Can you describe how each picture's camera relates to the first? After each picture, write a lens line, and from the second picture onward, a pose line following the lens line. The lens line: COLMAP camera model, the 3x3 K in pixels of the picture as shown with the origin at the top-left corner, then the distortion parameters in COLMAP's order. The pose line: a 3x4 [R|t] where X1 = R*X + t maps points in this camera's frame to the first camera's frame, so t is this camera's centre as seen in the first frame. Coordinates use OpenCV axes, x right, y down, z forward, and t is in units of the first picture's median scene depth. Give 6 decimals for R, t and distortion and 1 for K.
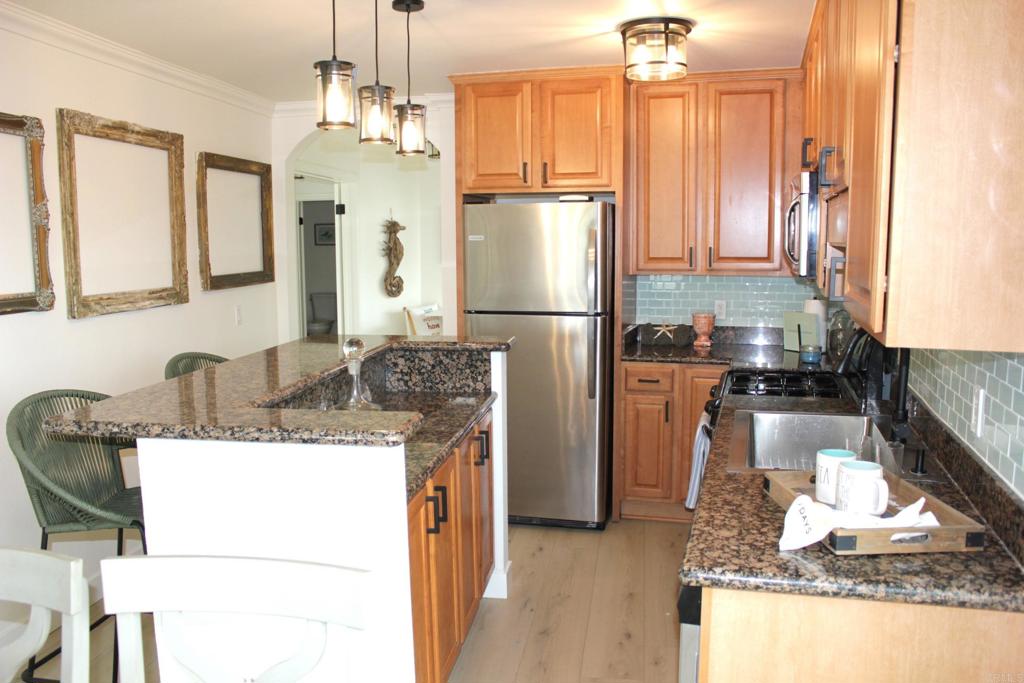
lens RADIAL K [[872.6, 0, 512.8], [0, 872.6, 344.9], [0, 0, 1]] dist [-0.111491, 0.054009]
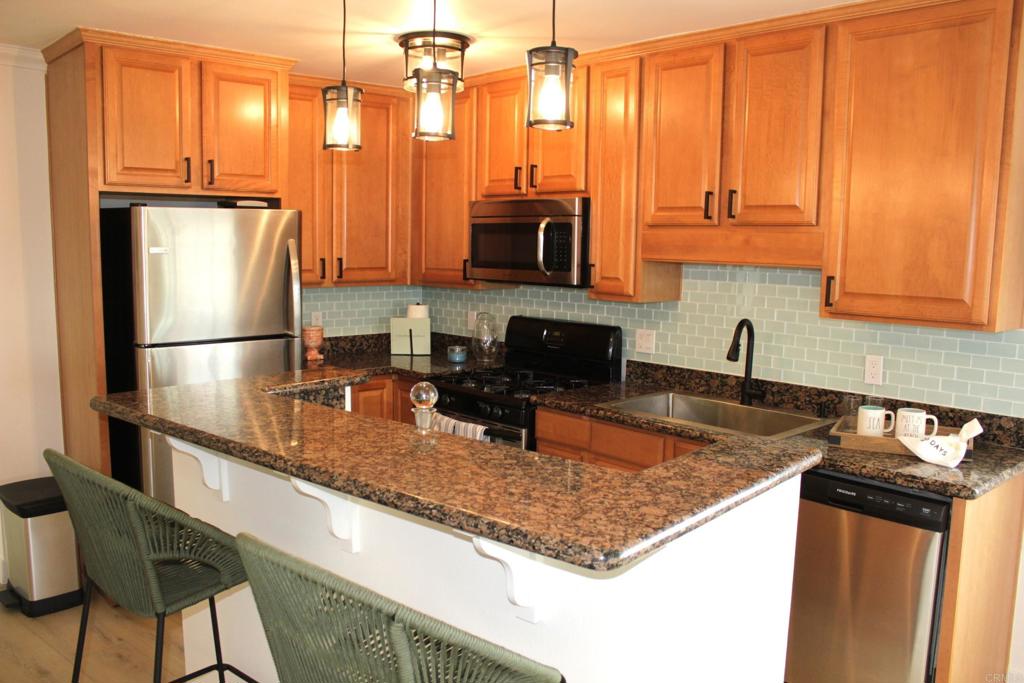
lens RADIAL K [[868.5, 0, 521.0], [0, 868.5, 348.1], [0, 0, 1]] dist [-0.130559, 0.100895]
pose [[0.525170, -0.094273, 0.845759, -0.473056], [0.089568, 0.994448, 0.055230, -0.044314], [-0.846271, 0.046747, 0.530698, 0.296486]]
